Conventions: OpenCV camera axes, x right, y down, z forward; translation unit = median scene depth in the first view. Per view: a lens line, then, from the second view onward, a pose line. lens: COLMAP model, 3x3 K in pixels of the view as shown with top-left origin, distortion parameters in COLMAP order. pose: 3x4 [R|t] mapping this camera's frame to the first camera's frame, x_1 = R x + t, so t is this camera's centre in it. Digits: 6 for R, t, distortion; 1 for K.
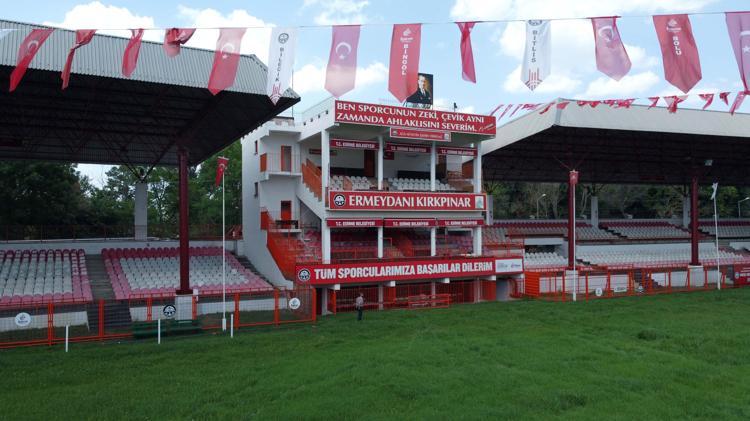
lens RADIAL K [[572.8, 0, 375.7], [0, 572.8, 216.5], [0, 0, 1]] dist [0.003613, -0.003760]
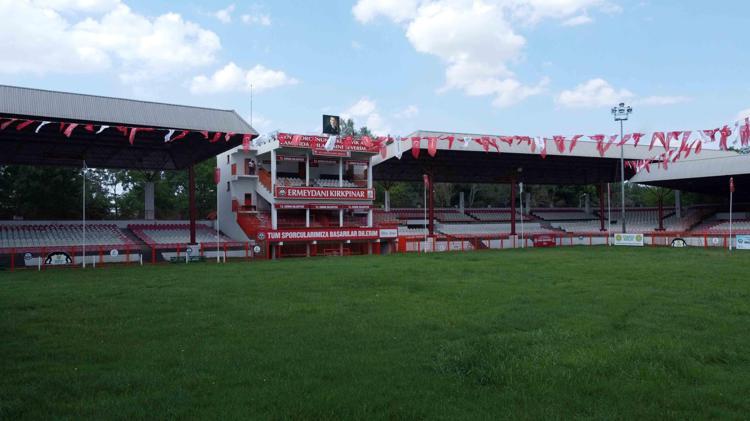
lens RADIAL K [[572.8, 0, 375.7], [0, 572.8, 216.5], [0, 0, 1]] dist [0.003613, -0.003760]
pose [[0.995400, -0.004743, 0.095686, 0.044452], [0.004967, 0.999985, -0.002103, 0.044080], [-0.095675, 0.002568, 0.995409, -0.642075]]
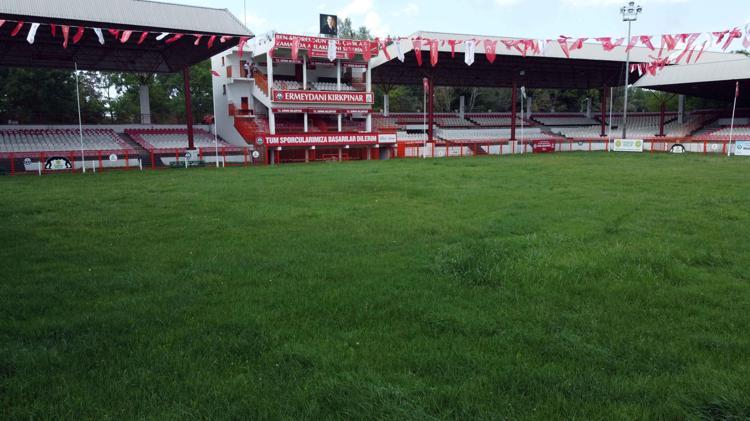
lens RADIAL K [[572.8, 0, 375.7], [0, 572.8, 216.5], [0, 0, 1]] dist [0.003613, -0.003760]
pose [[0.995147, -0.018803, 0.096586, 0.042927], [0.002873, 0.986707, 0.162482, 0.043212], [-0.098357, -0.161416, 0.981973, -0.646349]]
